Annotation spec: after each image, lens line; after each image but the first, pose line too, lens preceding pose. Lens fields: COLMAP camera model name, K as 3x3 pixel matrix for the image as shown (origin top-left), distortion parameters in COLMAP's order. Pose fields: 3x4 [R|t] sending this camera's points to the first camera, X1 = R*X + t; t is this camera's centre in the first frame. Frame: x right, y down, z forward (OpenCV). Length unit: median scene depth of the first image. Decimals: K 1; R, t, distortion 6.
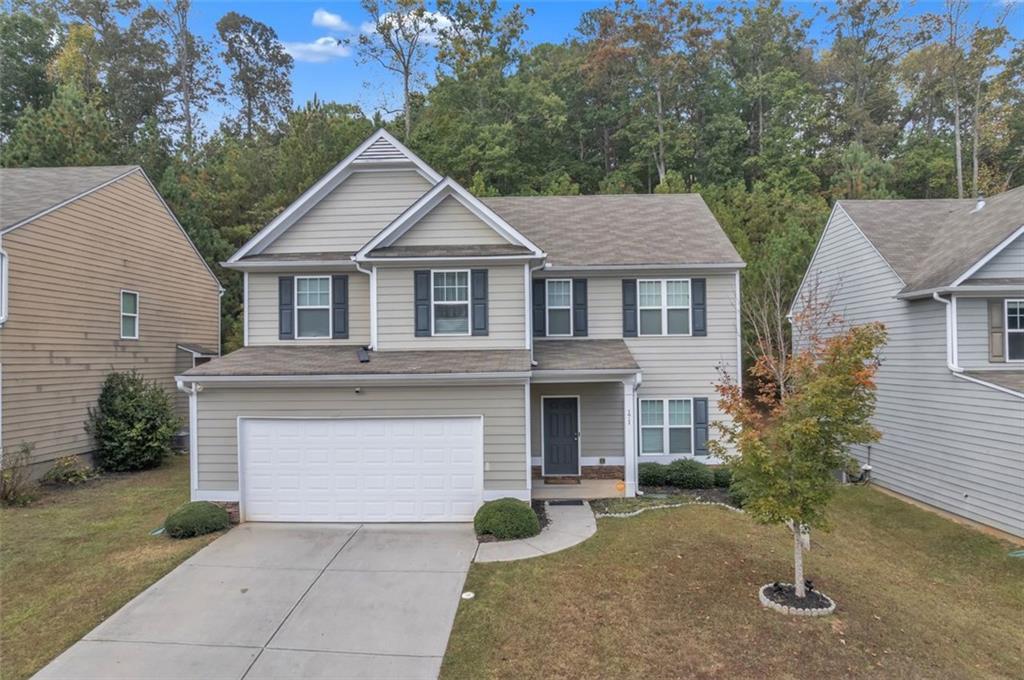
lens RADIAL K [[659.2, 0, 512.0], [0, 659.2, 340.0], [0, 0, 1]] dist [-0.066552, 0.058126]
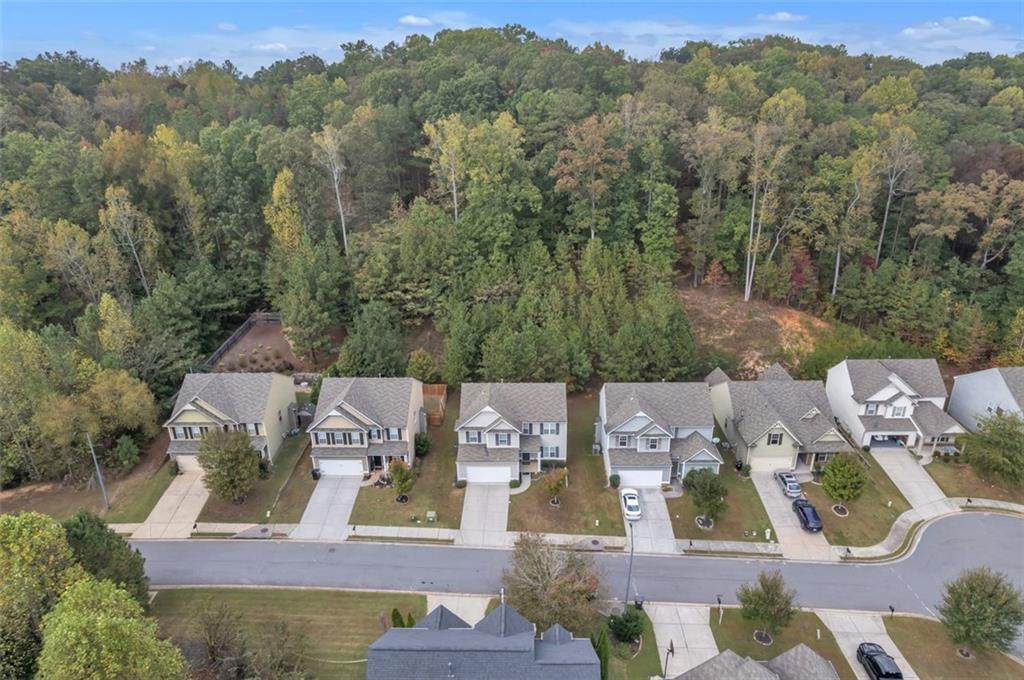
lens RADIAL K [[659.2, 0, 512.0], [0, 659.2, 340.0], [0, 0, 1]] dist [-0.066552, 0.058126]
pose [[0.999978, -0.006036, 0.002687, -0.029905], [0.004503, 0.920204, 0.391413, -2.339944], [-0.004835, -0.391392, 0.920211, -2.847168]]
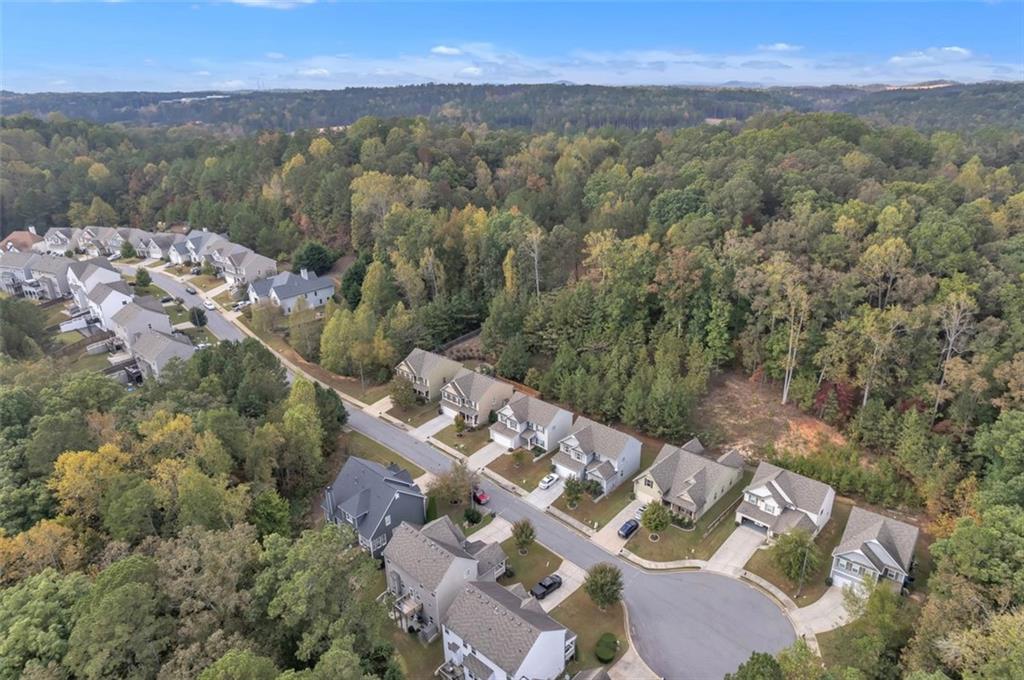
lens RADIAL K [[659.2, 0, 512.0], [0, 659.2, 340.0], [0, 0, 1]] dist [-0.066552, 0.058126]
pose [[0.744019, 0.238882, -0.623996, 4.667204], [0.027378, 0.922220, 0.385695, -4.104491], [0.667598, -0.304048, 0.679609, -4.276455]]
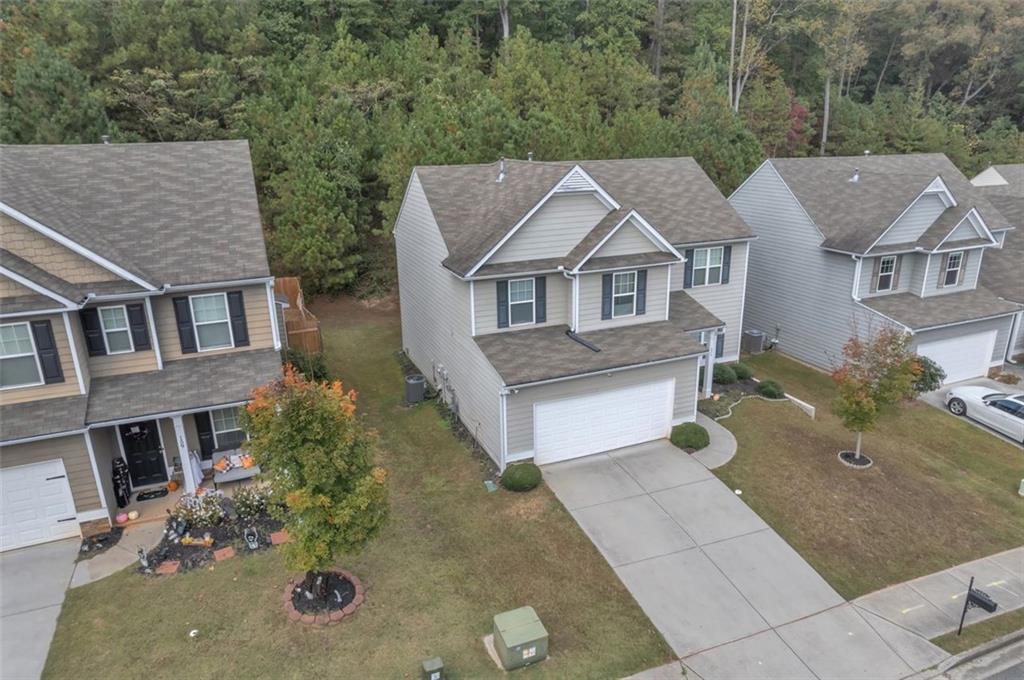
lens RADIAL K [[659.2, 0, 512.0], [0, 659.2, 340.0], [0, 0, 1]] dist [-0.066552, 0.058126]
pose [[0.910171, -0.129101, 0.393600, -0.779700], [-0.004330, 0.947176, 0.320686, -0.367930], [-0.414209, -0.293583, 0.861533, -0.144080]]
